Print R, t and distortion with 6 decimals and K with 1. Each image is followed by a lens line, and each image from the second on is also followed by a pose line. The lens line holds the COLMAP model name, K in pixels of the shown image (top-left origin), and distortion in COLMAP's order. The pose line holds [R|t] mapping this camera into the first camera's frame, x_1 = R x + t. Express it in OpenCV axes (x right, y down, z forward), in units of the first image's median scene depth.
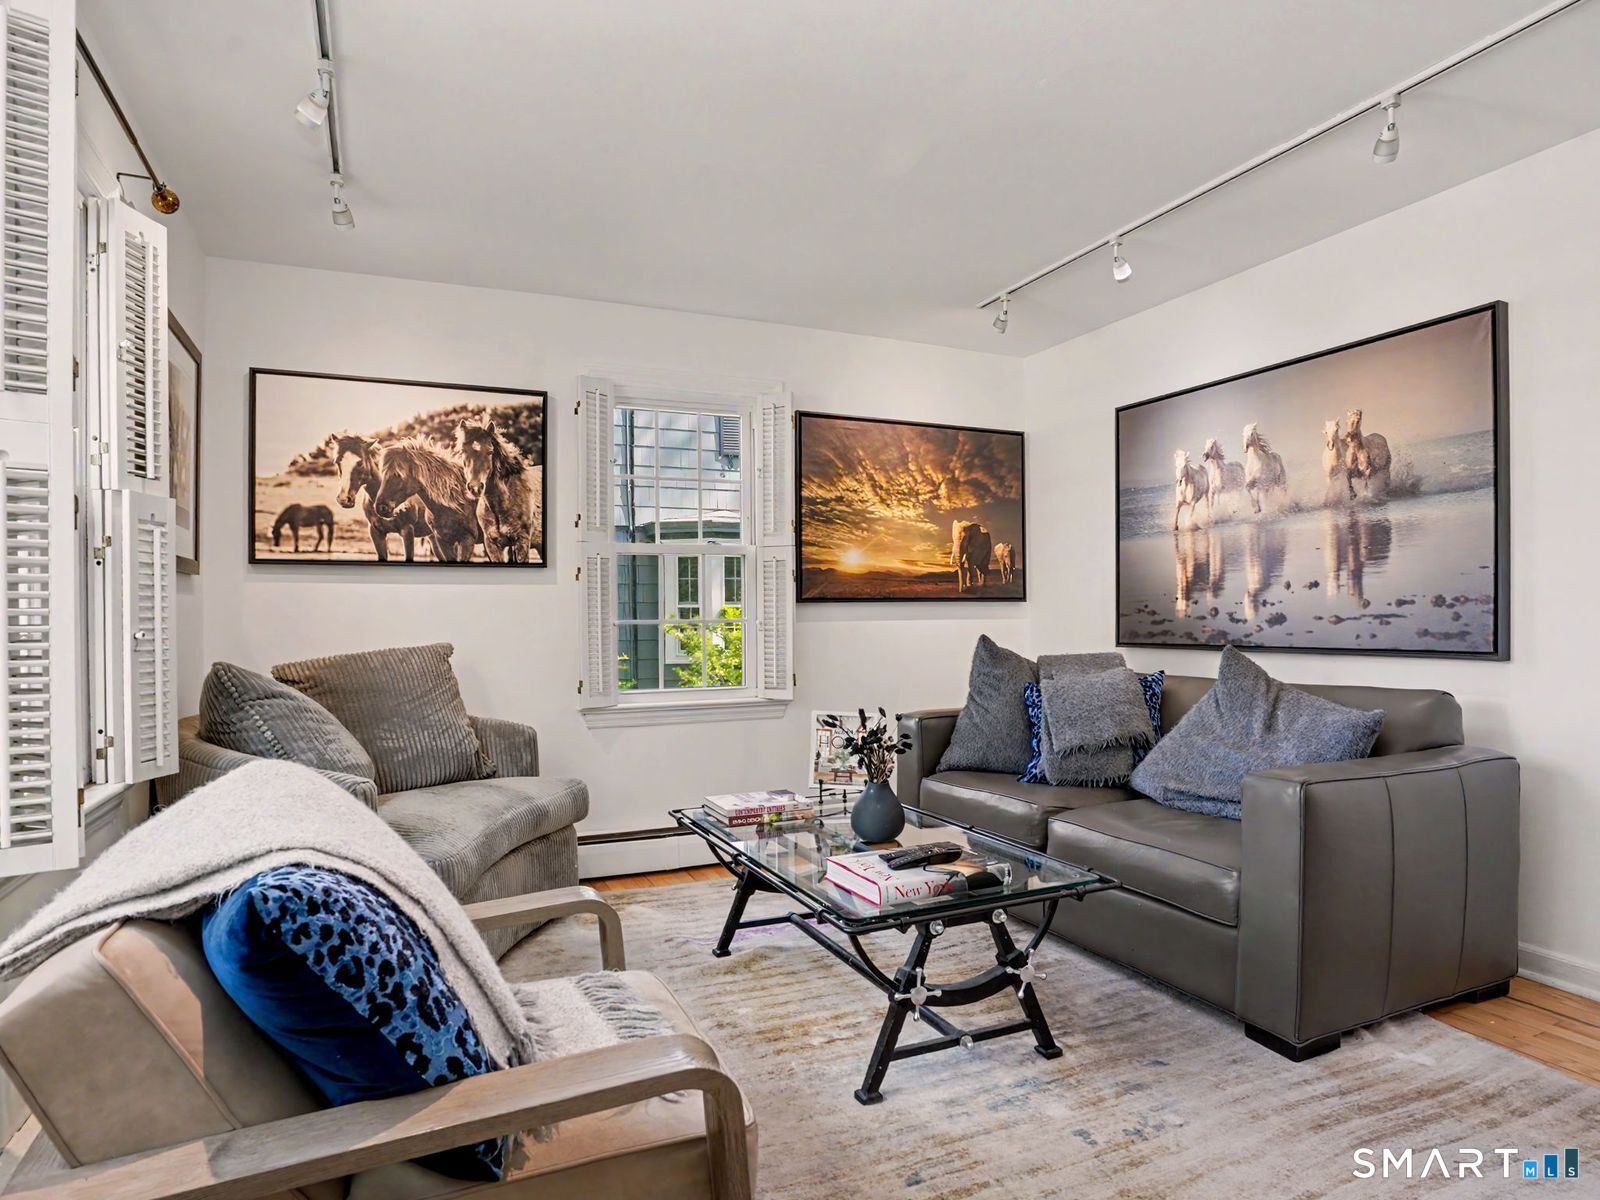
lens RADIAL K [[888.9, 0, 791.6], [0, 888.9, 609.6], [0, 0, 1]] dist [-0.056911, 0.020491]
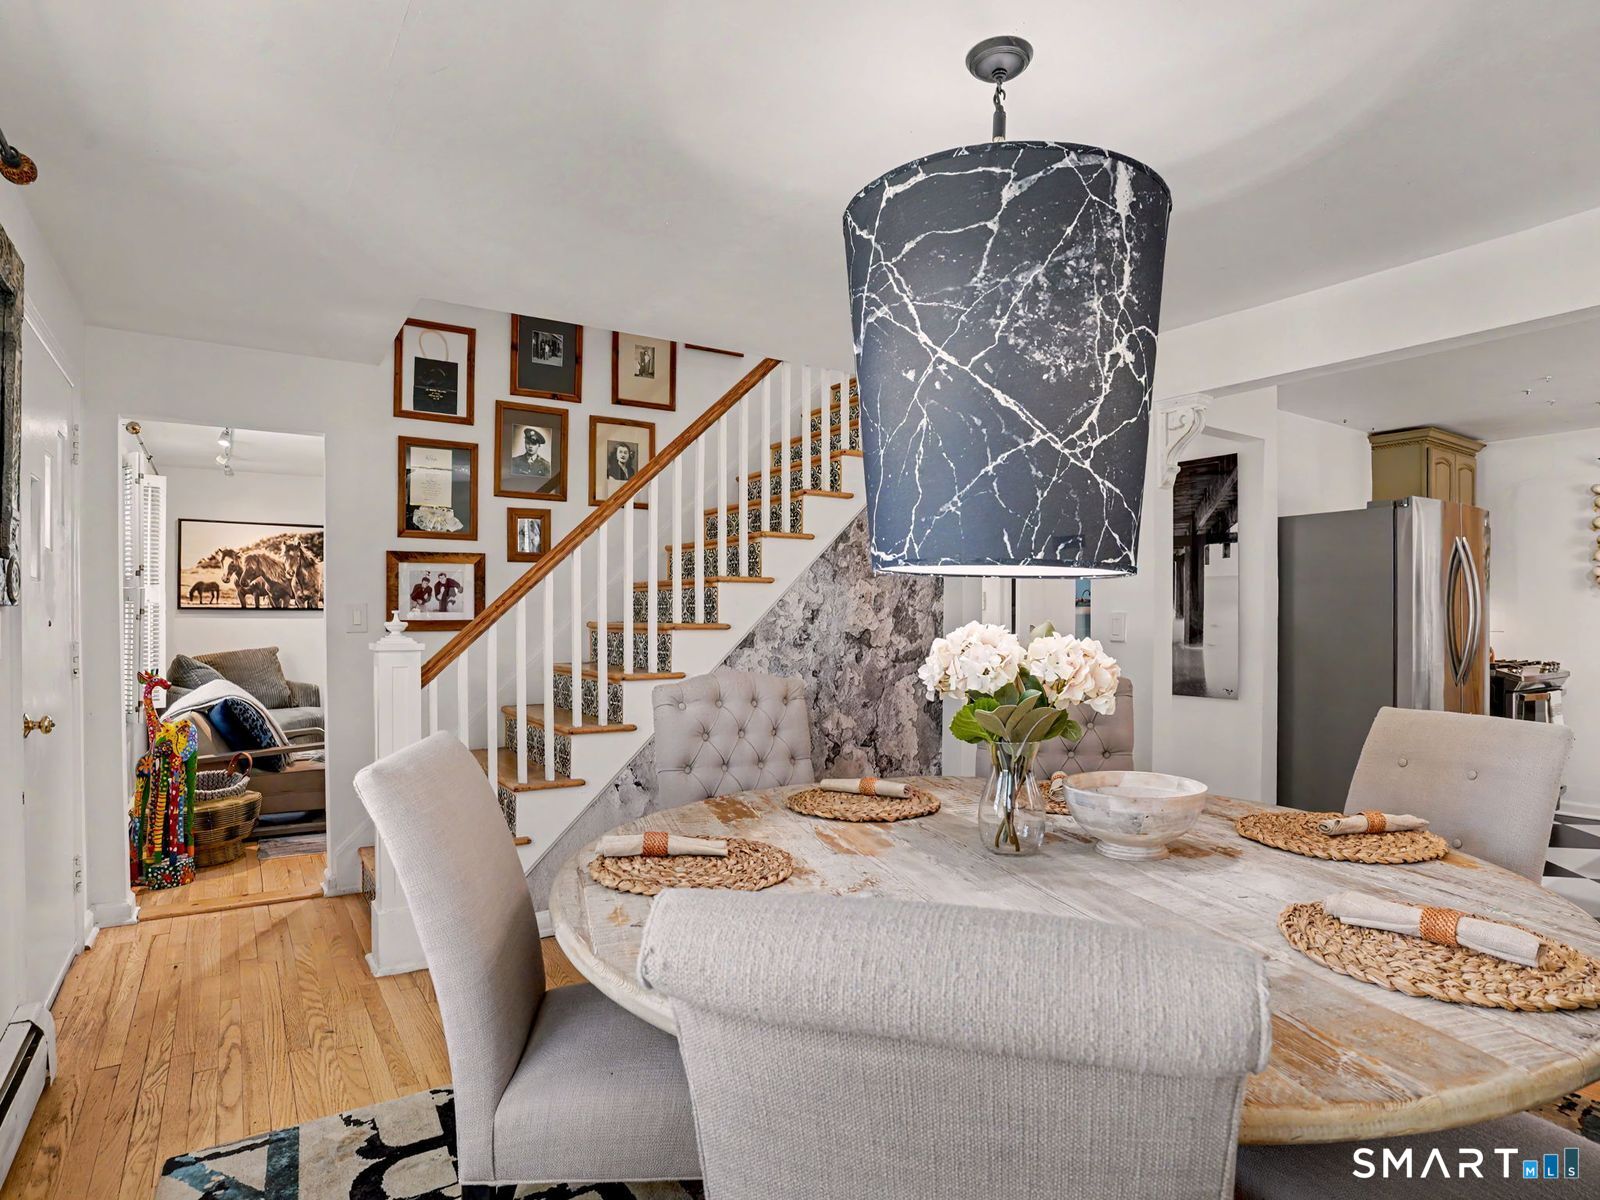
lens RADIAL K [[888.9, 0, 802.7], [0, 888.9, 609.0], [0, 0, 1]] dist [-0.056911, 0.020491]
pose [[0.988115, 0.009527, 0.153421, 0.549109], [-0.010123, 0.999944, 0.003103, -0.072817], [-0.153383, -0.004619, 0.988156, -1.294642]]
